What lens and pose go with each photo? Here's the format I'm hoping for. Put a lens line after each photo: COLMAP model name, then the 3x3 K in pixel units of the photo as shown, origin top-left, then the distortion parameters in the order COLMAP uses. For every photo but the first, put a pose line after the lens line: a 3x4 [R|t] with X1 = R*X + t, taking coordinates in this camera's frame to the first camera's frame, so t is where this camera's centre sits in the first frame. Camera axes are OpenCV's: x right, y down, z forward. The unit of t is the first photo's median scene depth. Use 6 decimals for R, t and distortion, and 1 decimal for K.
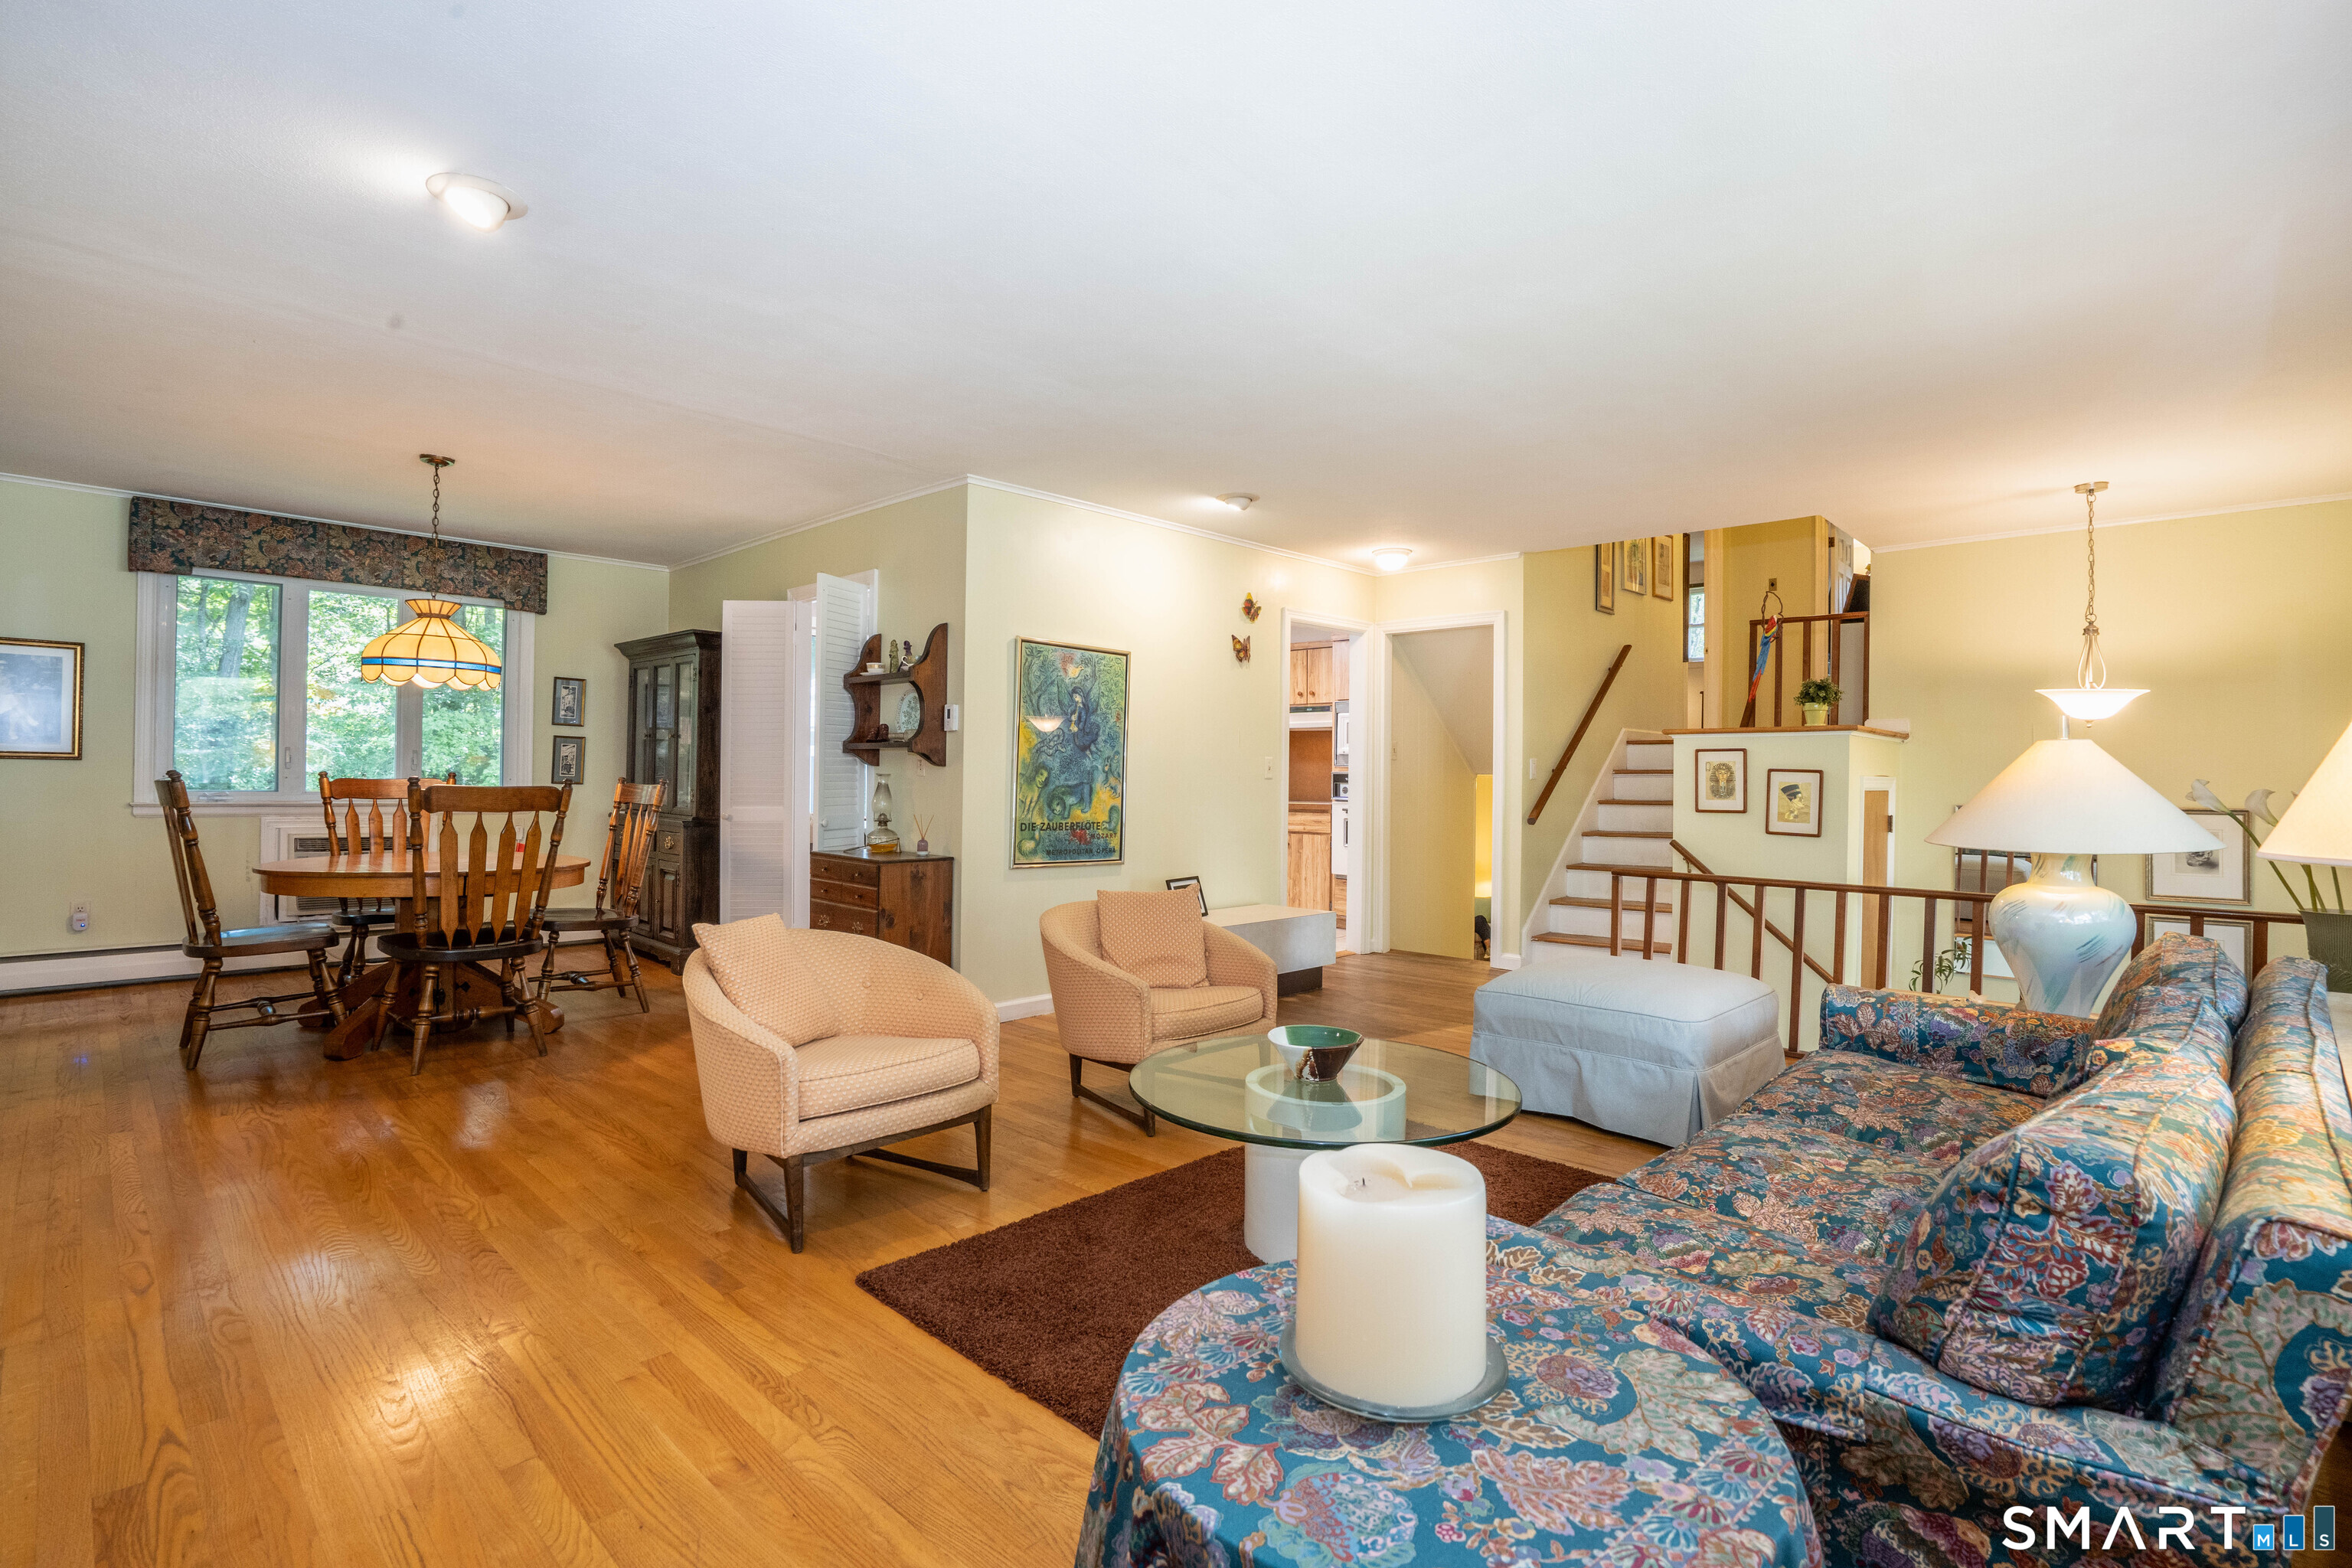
lens RADIAL K [[1108.2, 0, 1185.5], [0, 1108.2, 773.5], [0, 0, 1]] dist [-0.039415, 0.006797]
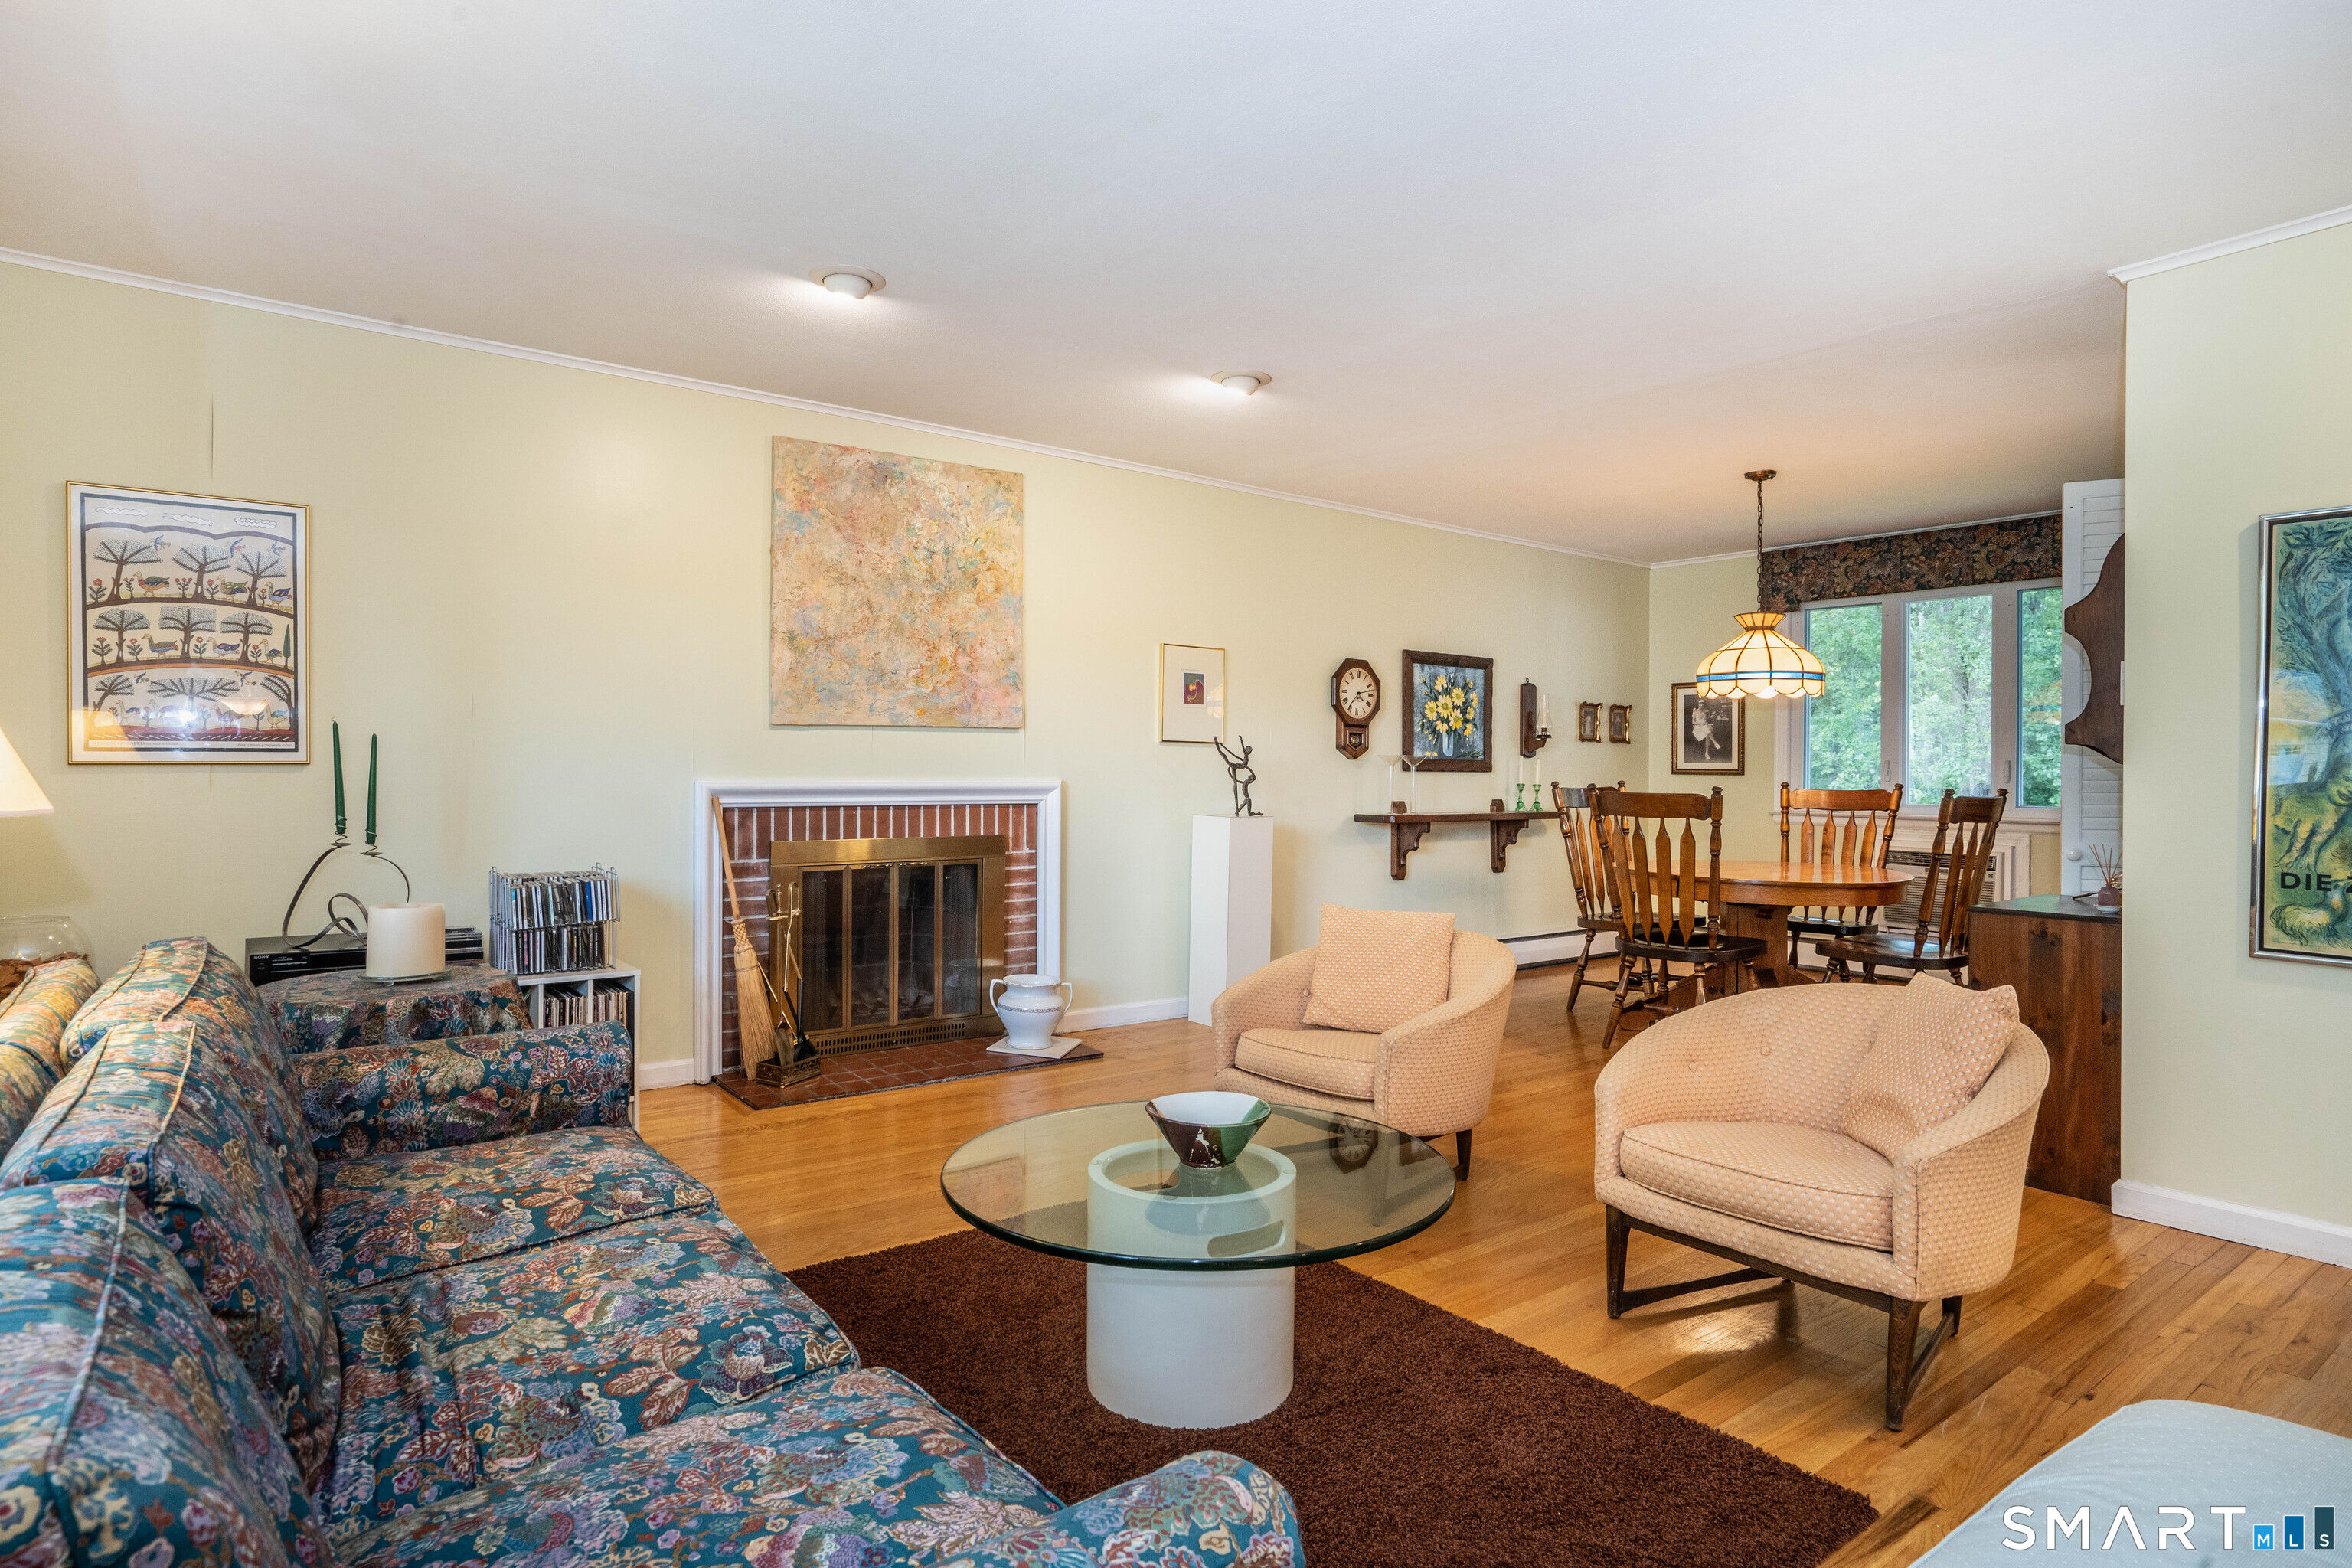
lens RADIAL K [[1287.8, 0, 1169.6], [0, 1287.8, 775.4], [0, 0, 1]] dist [-0.025278, 0.002922]
pose [[-0.164905, -0.013563, -0.986216, 0.526625], [-0.009279, 0.999883, -0.012200, 0.011713], [0.986266, 0.007139, -0.165012, 0.593016]]
